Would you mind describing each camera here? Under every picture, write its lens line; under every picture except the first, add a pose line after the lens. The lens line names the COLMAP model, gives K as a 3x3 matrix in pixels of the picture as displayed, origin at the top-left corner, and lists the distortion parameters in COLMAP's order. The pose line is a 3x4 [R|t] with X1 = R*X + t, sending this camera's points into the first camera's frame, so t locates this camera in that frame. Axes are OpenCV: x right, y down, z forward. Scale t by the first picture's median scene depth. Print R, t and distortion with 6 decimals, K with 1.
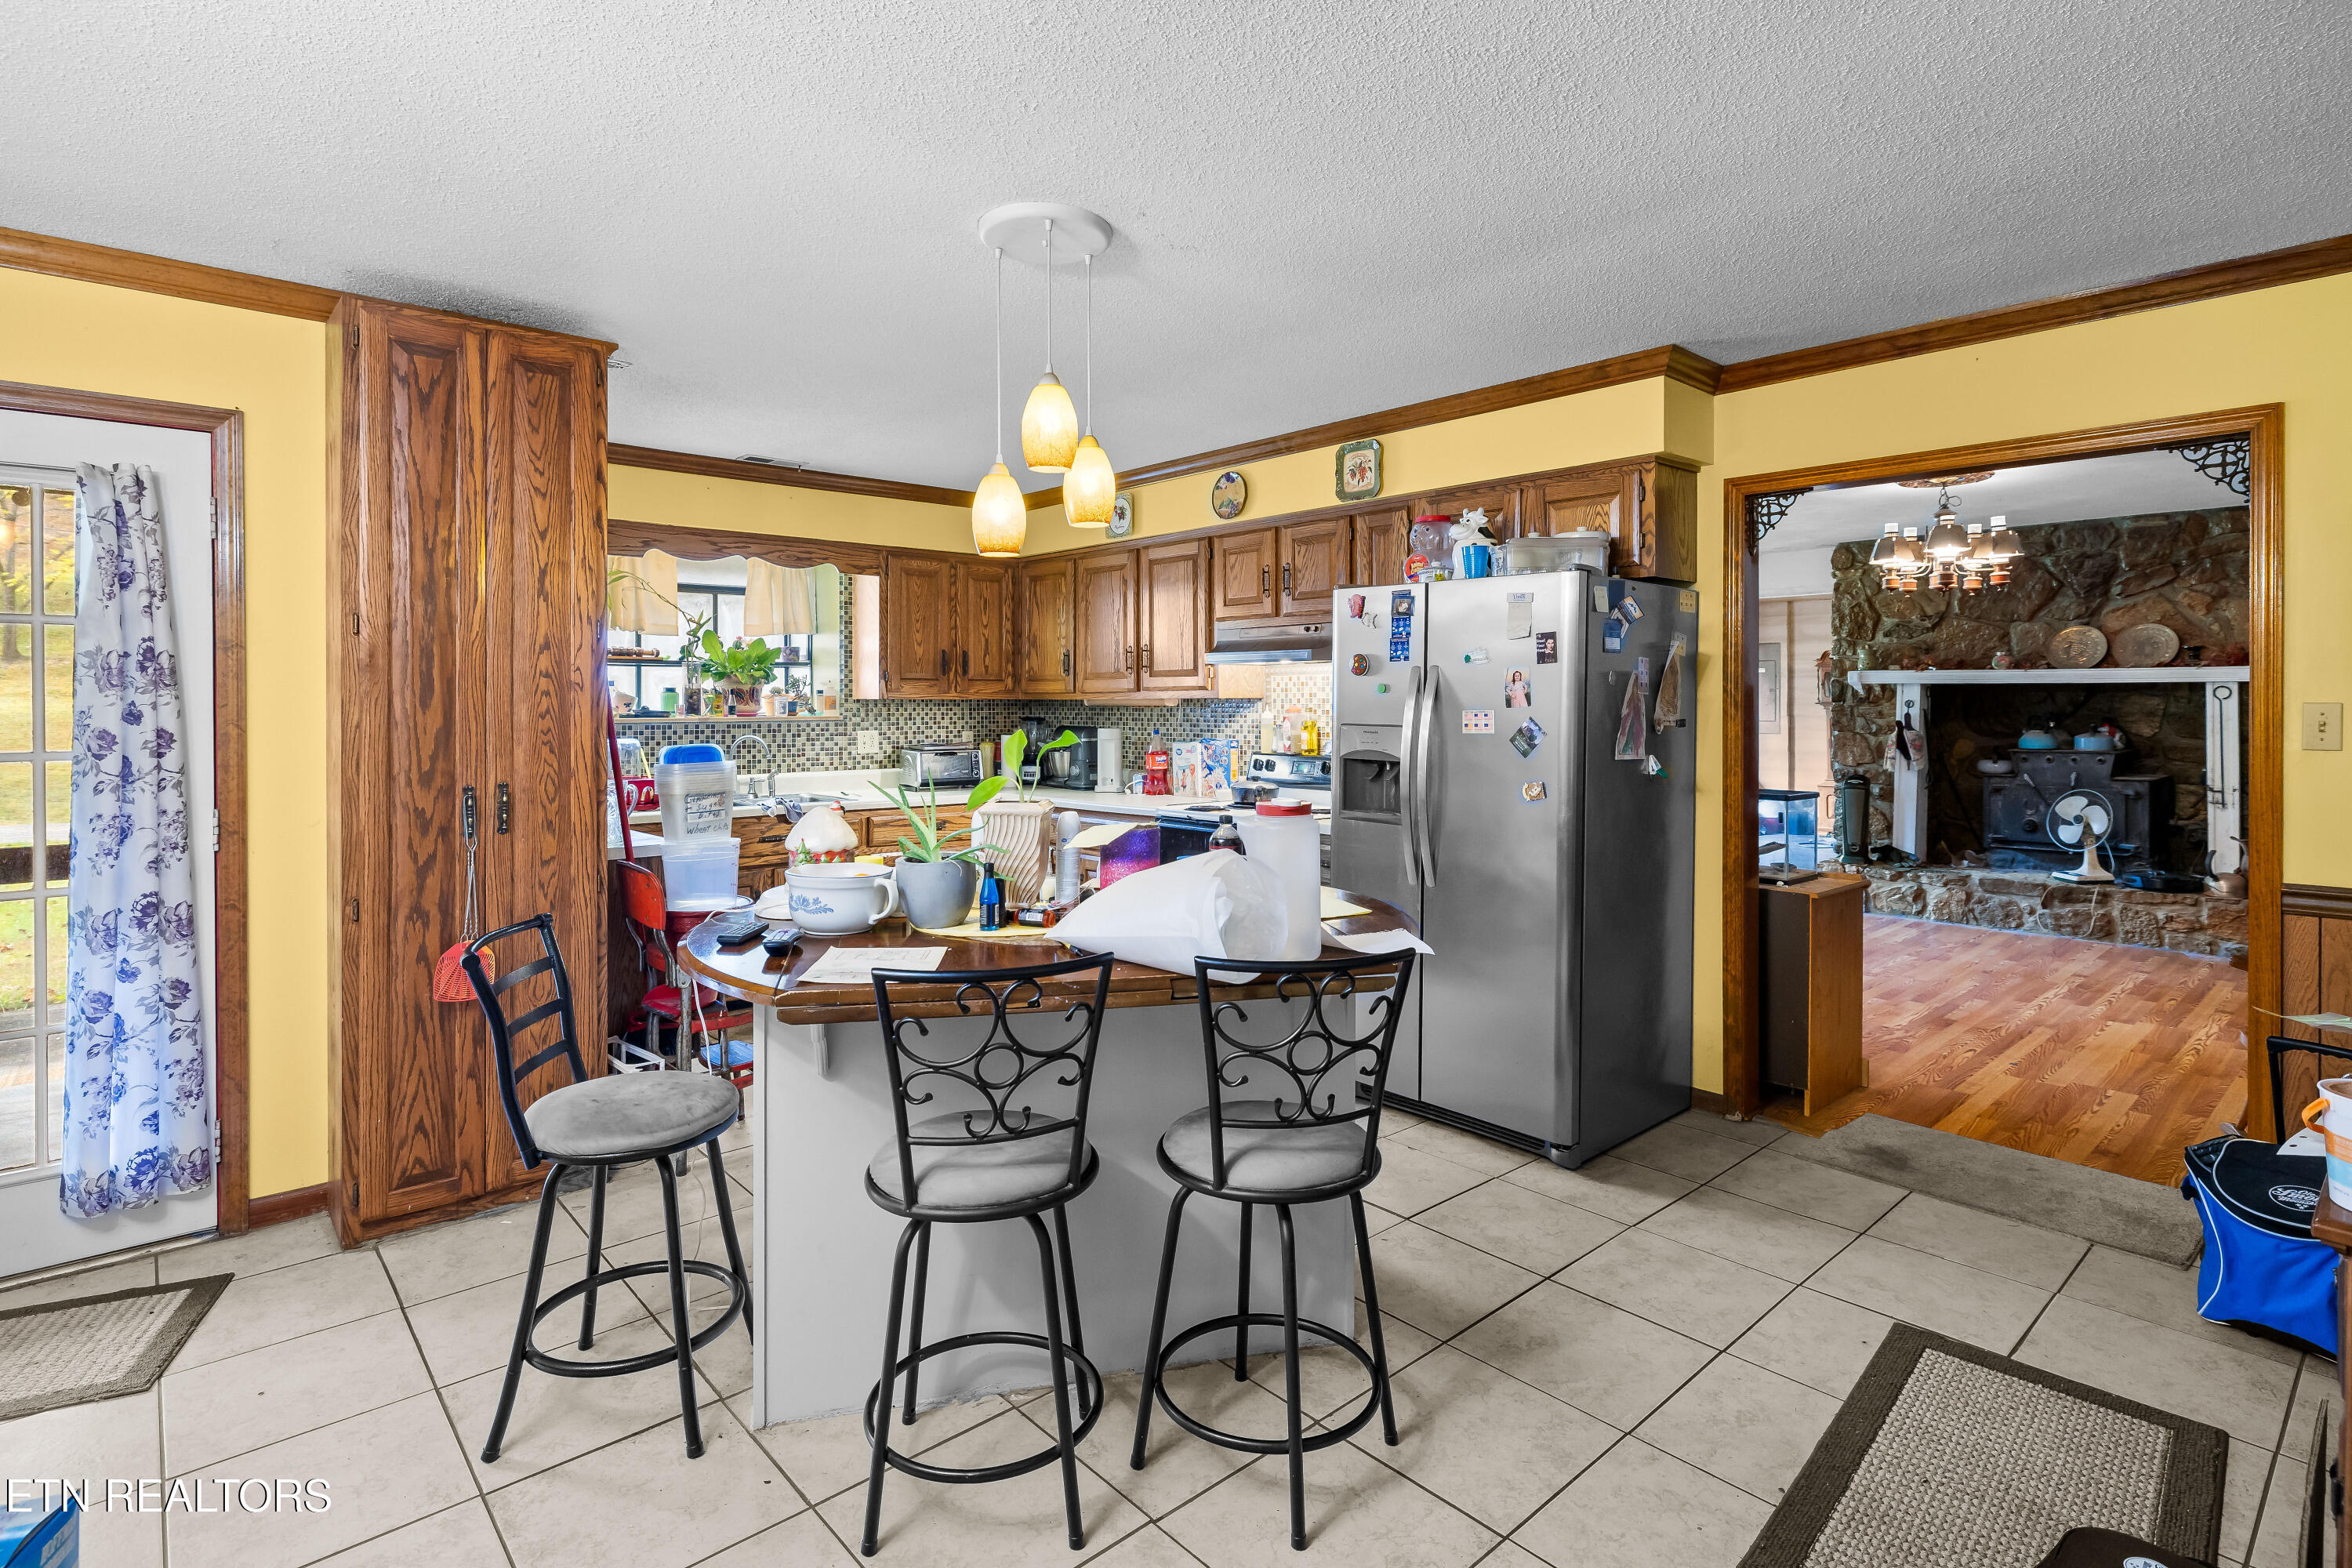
lens RADIAL K [[1166.8, 0, 1229.8], [0, 1166.8, 713.3], [0, 0, 1]] dist [0.004043, -0.000381]
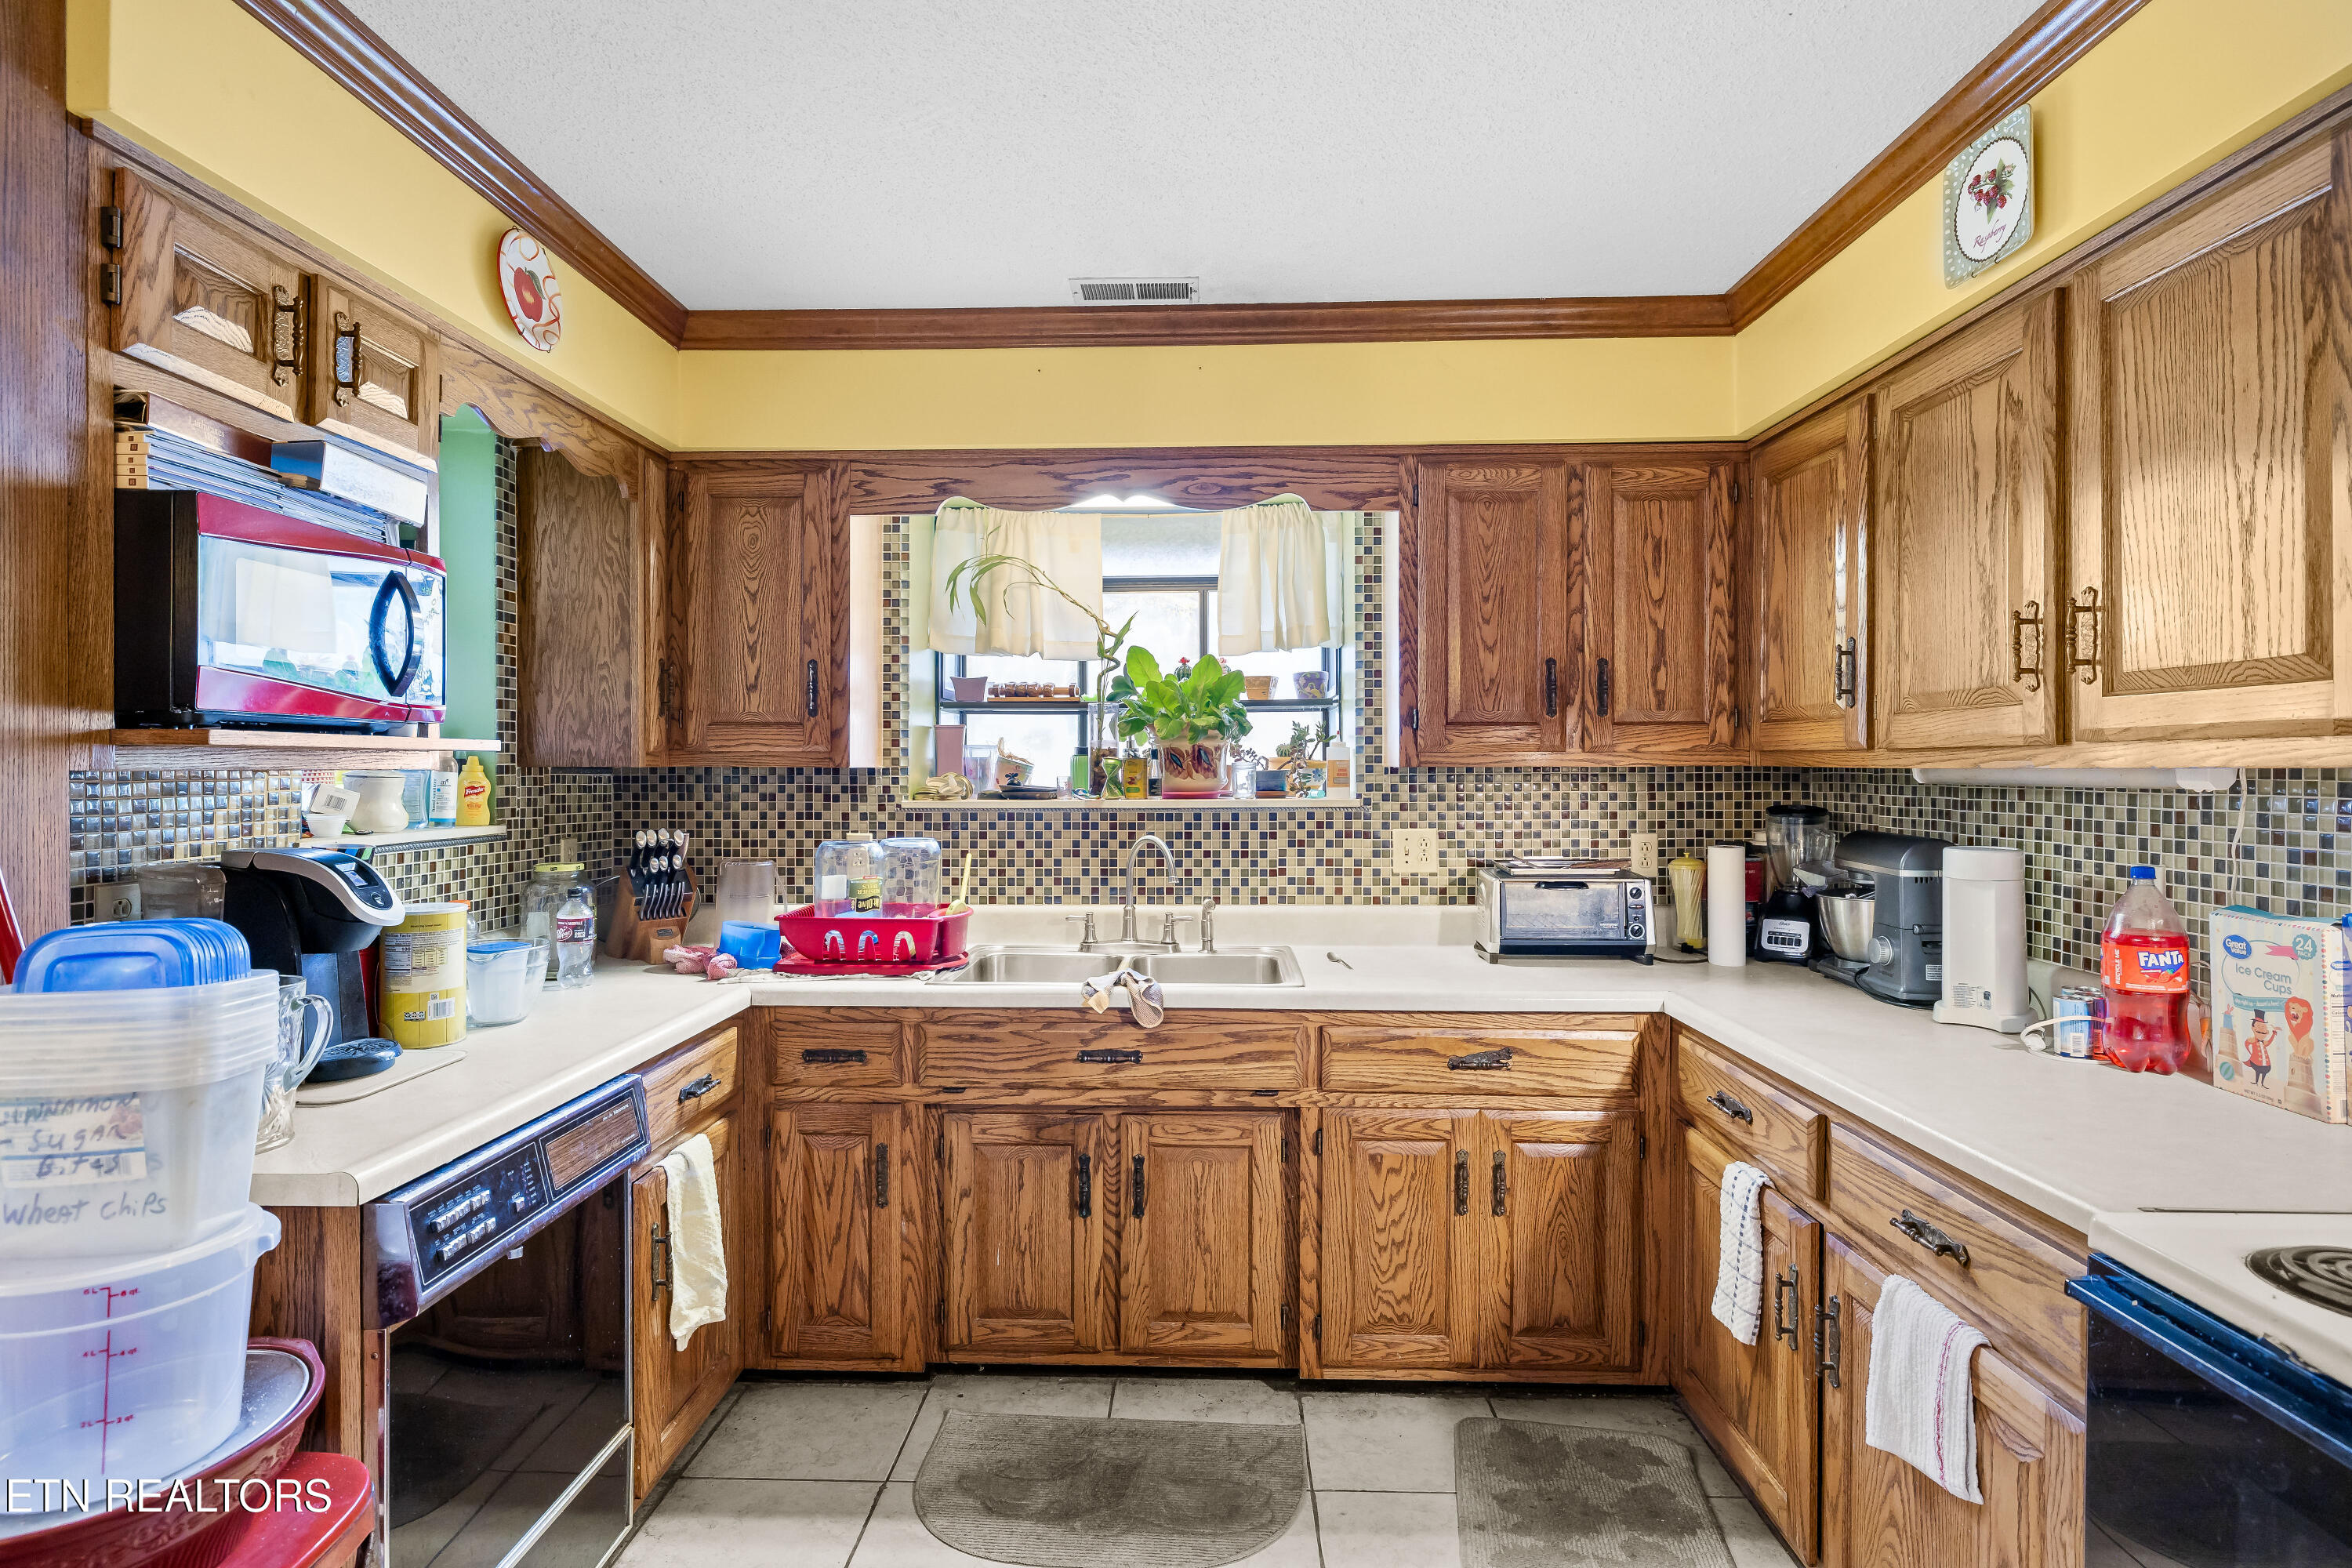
lens RADIAL K [[1174.1, 0, 1173.1], [0, 1174.1, 768.6], [0, 0, 1]] dist [-0.004114, -0.000263]
pose [[0.695737, 0.002129, -0.718294, -0.035829], [-0.005255, 0.999984, -0.002126, -0.019758], [0.718278, 0.005254, 0.695737, 1.173988]]
